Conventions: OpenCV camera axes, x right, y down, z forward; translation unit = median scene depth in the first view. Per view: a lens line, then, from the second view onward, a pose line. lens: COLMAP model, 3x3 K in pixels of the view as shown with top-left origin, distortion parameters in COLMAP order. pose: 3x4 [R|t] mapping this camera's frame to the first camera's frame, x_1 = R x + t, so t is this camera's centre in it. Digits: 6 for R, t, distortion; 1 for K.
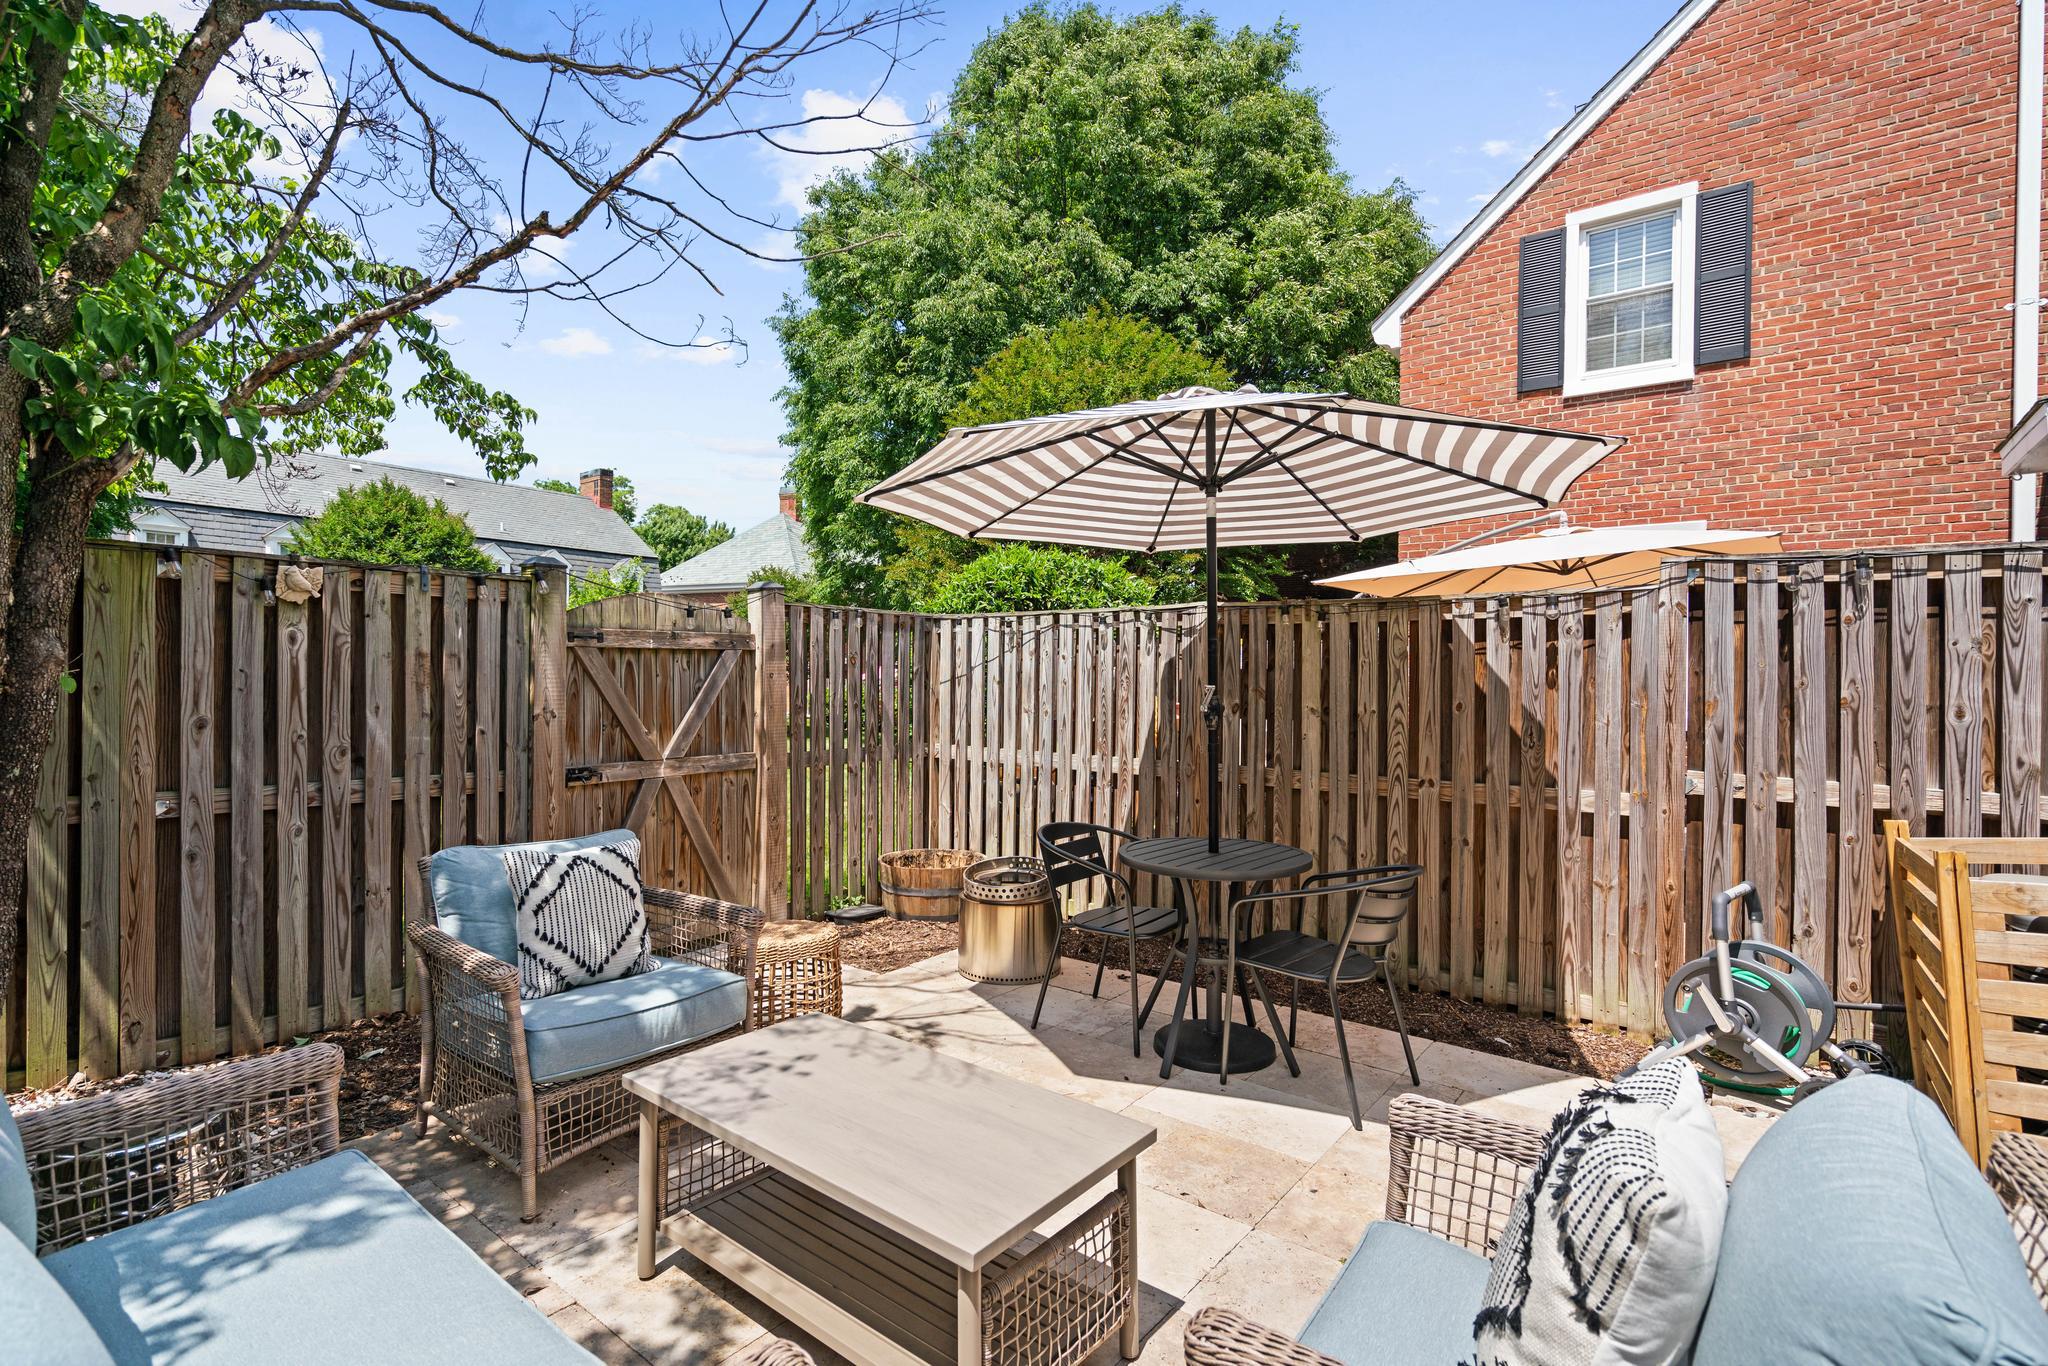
lens RADIAL K [[935.7, 0, 1033.1], [0, 935.7, 679.6], [0, 0, 1]] dist [-0.015919, 0.001894]
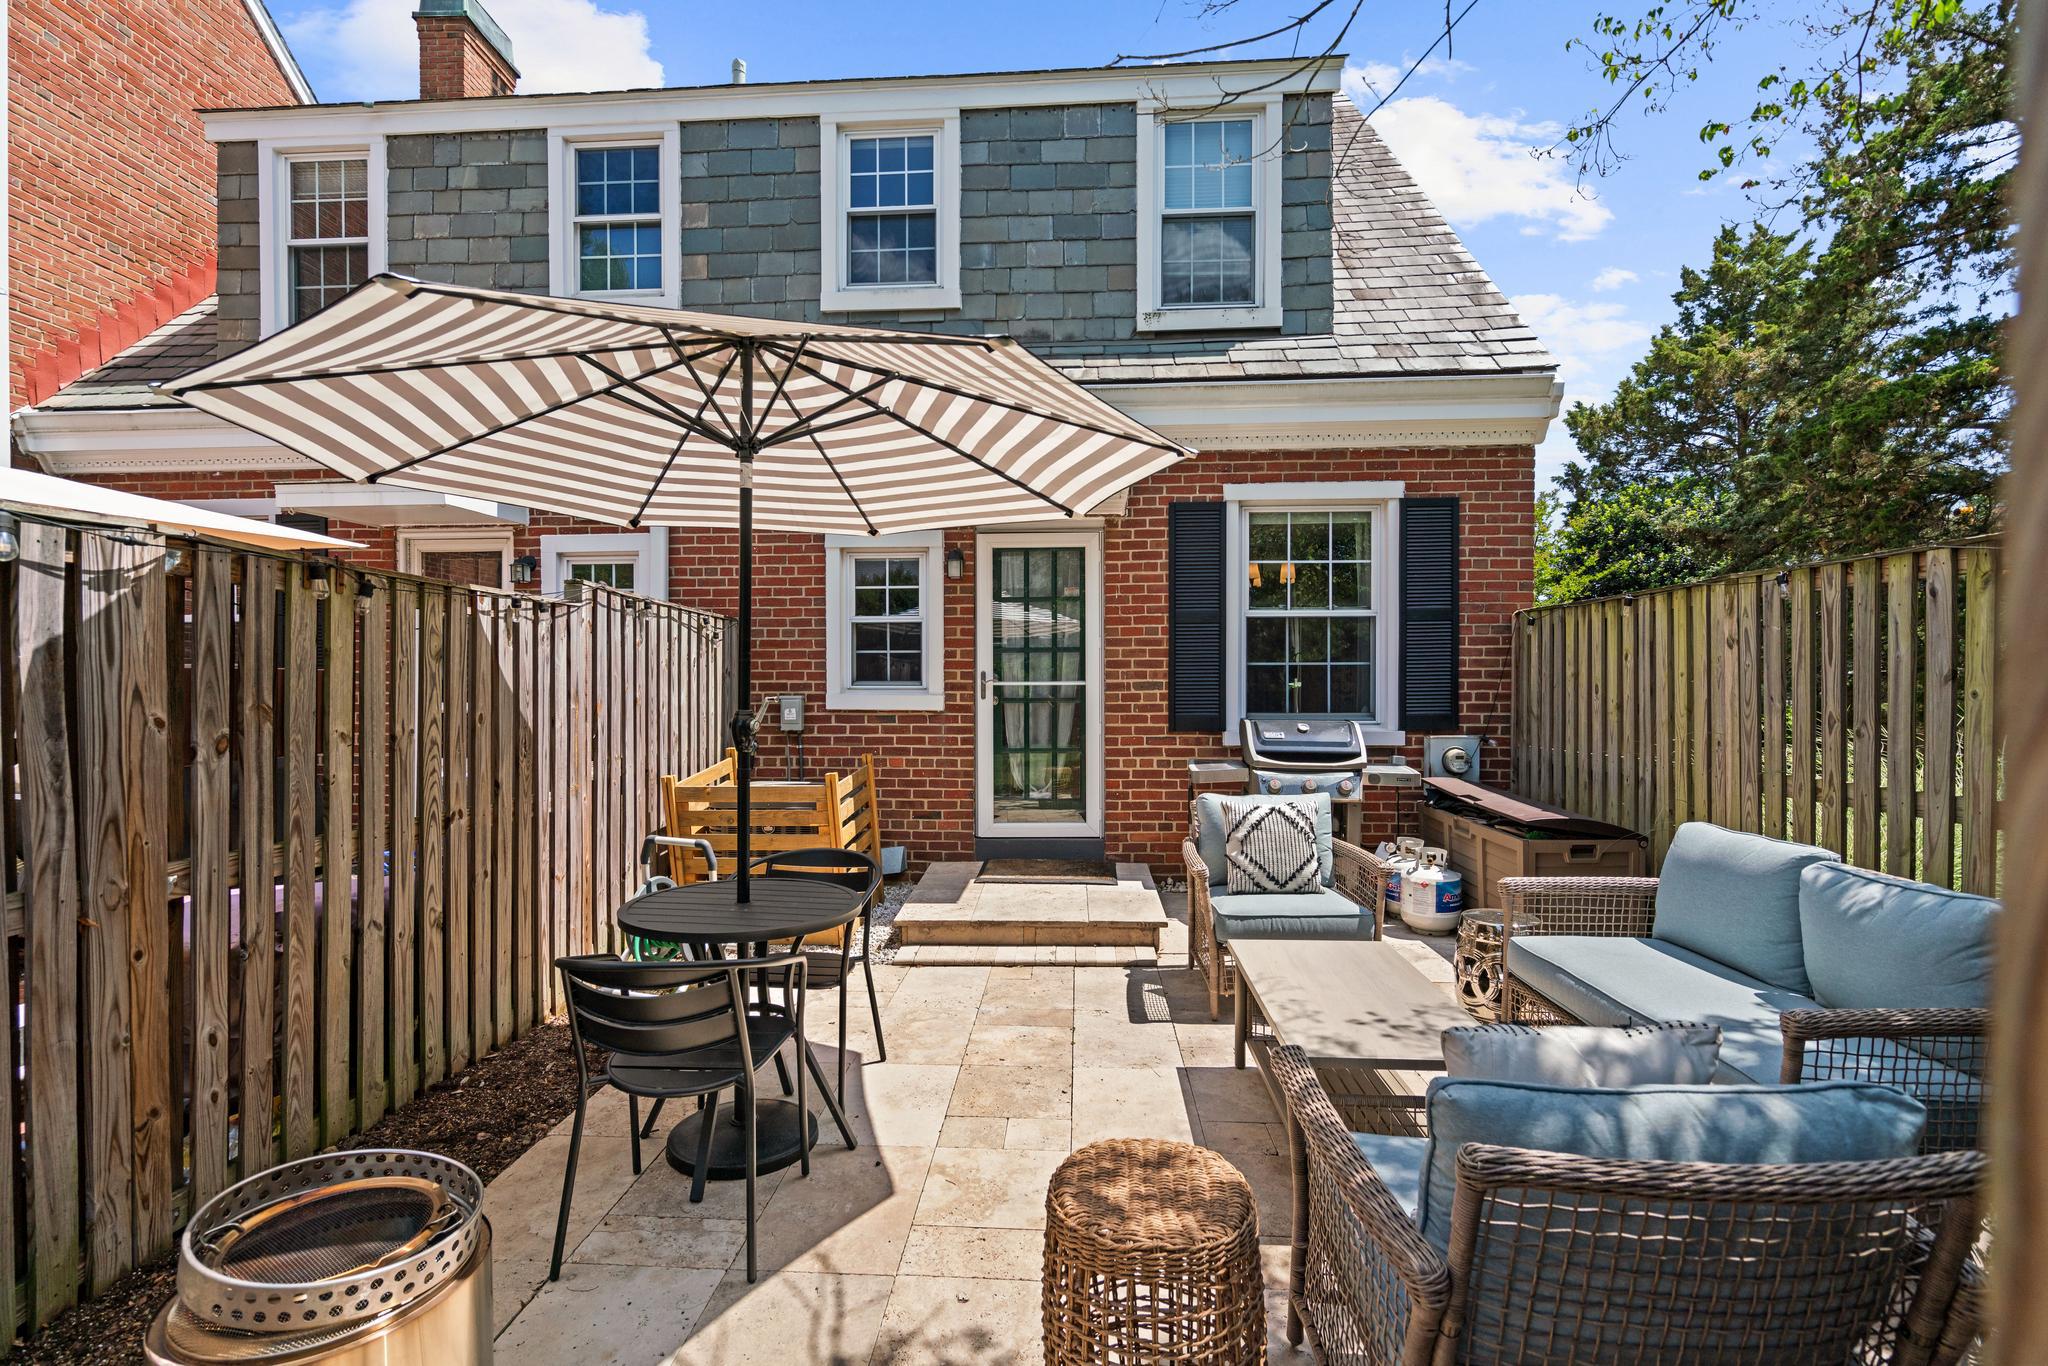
lens RADIAL K [[935.7, 0, 989.8], [0, 935.7, 689.1], [0, 0, 1]] dist [-0.015919, 0.001894]
pose [[-0.533653, -0.009478, 0.845650, -0.469262], [-0.005909, 0.999955, 0.007478, -0.005842], [-0.845683, -0.001007, -0.533685, 0.964872]]
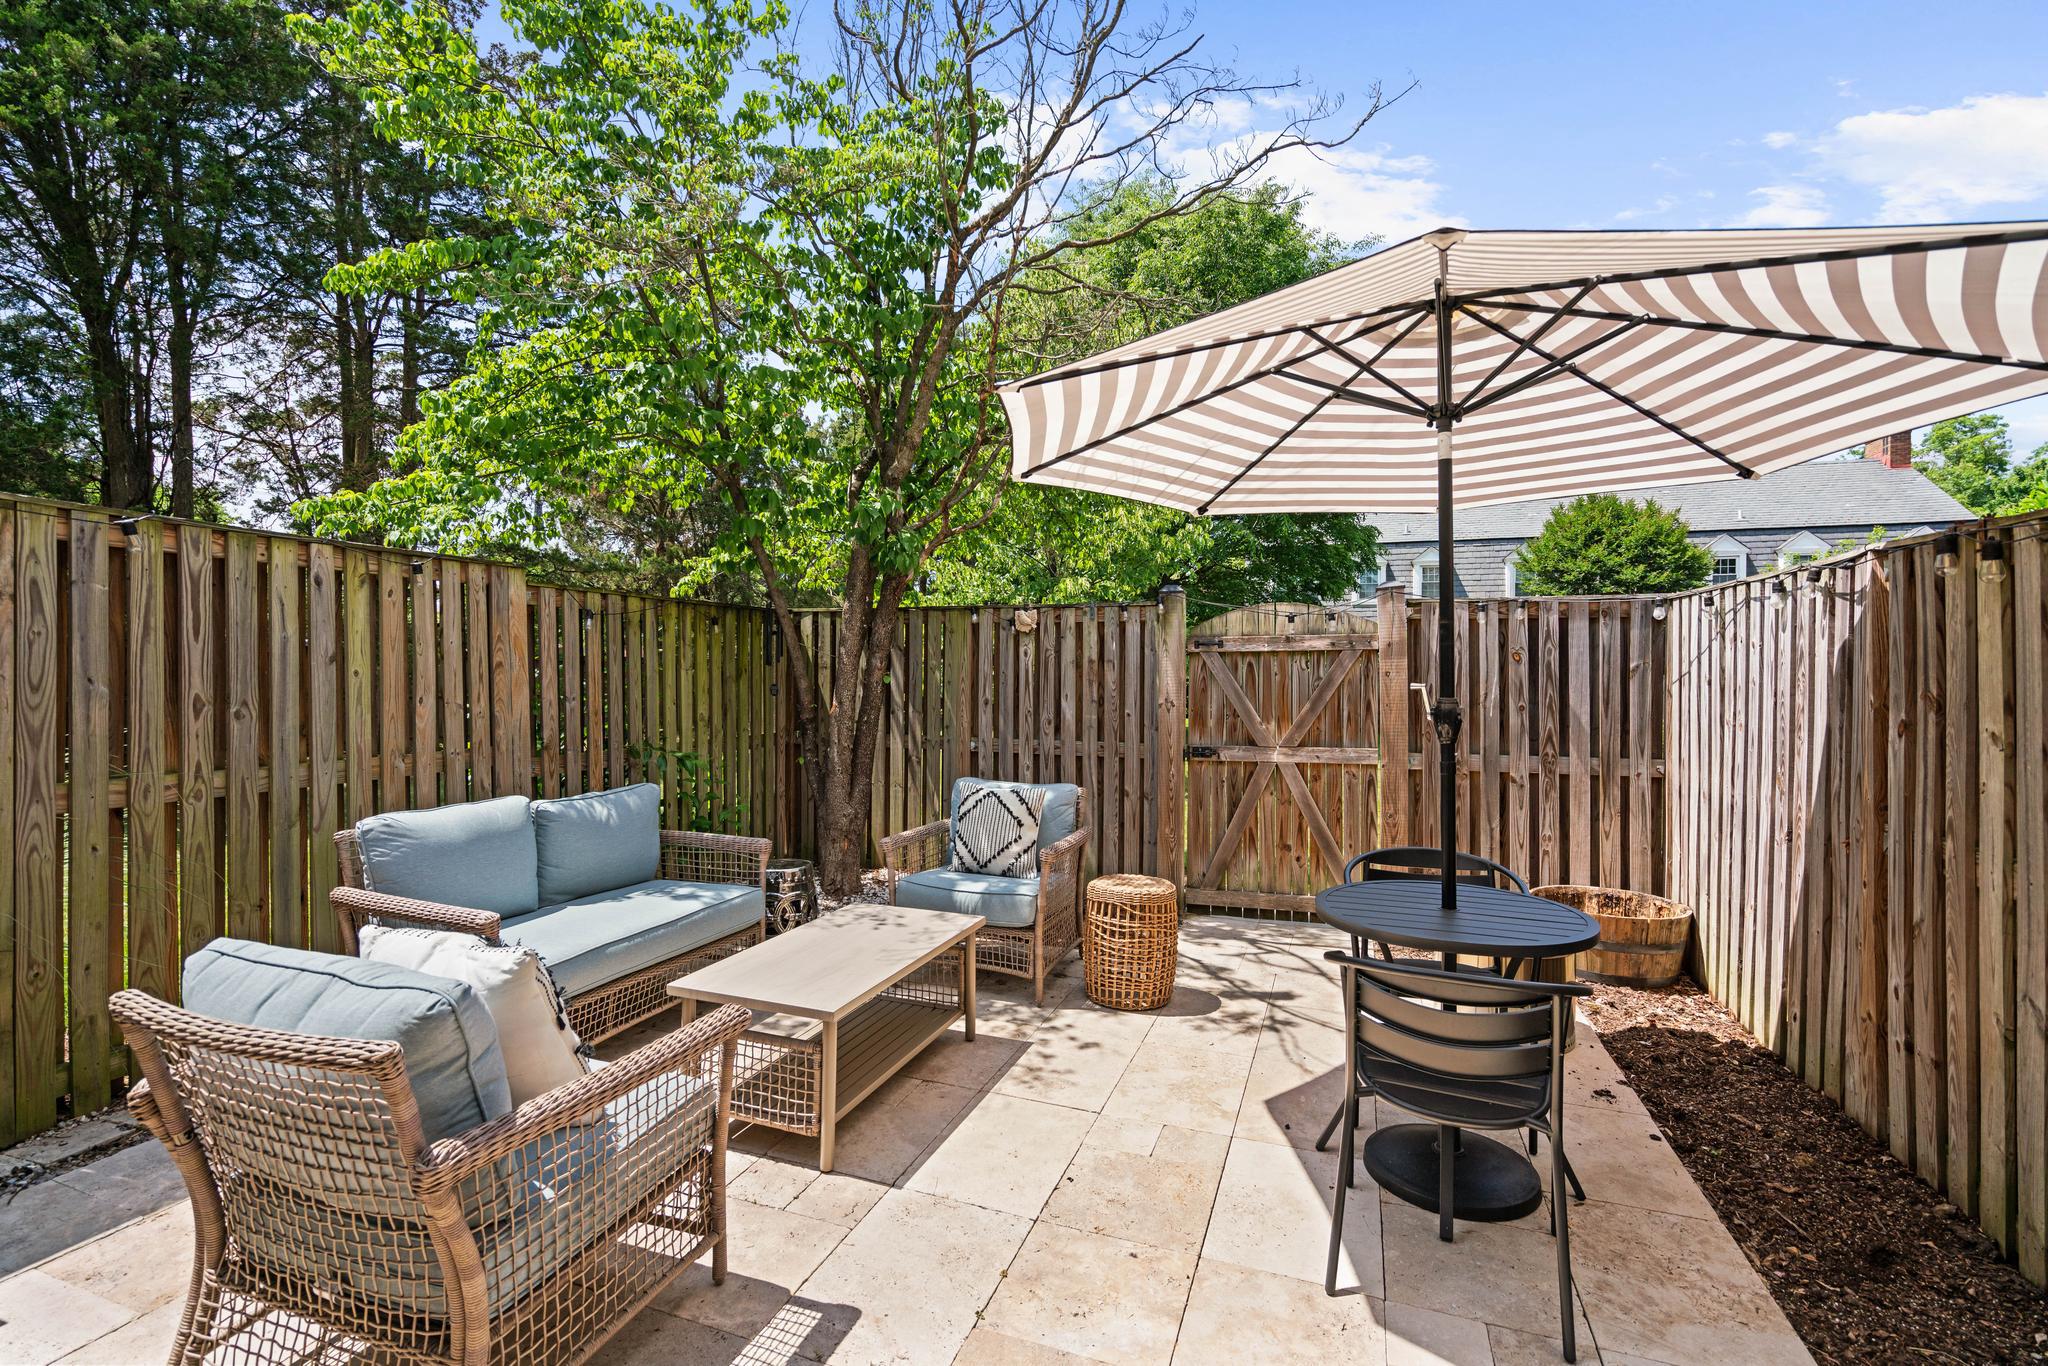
lens RADIAL K [[935.7, 0, 1027.8], [0, 935.7, 687.1], [0, 0, 1]] dist [-0.015919, 0.001894]
pose [[0.318016, 0.008164, -0.948050, 0.607442], [-0.002321, 0.999967, 0.007832, 0.002845], [0.948082, -0.000290, 0.318025, 0.342933]]
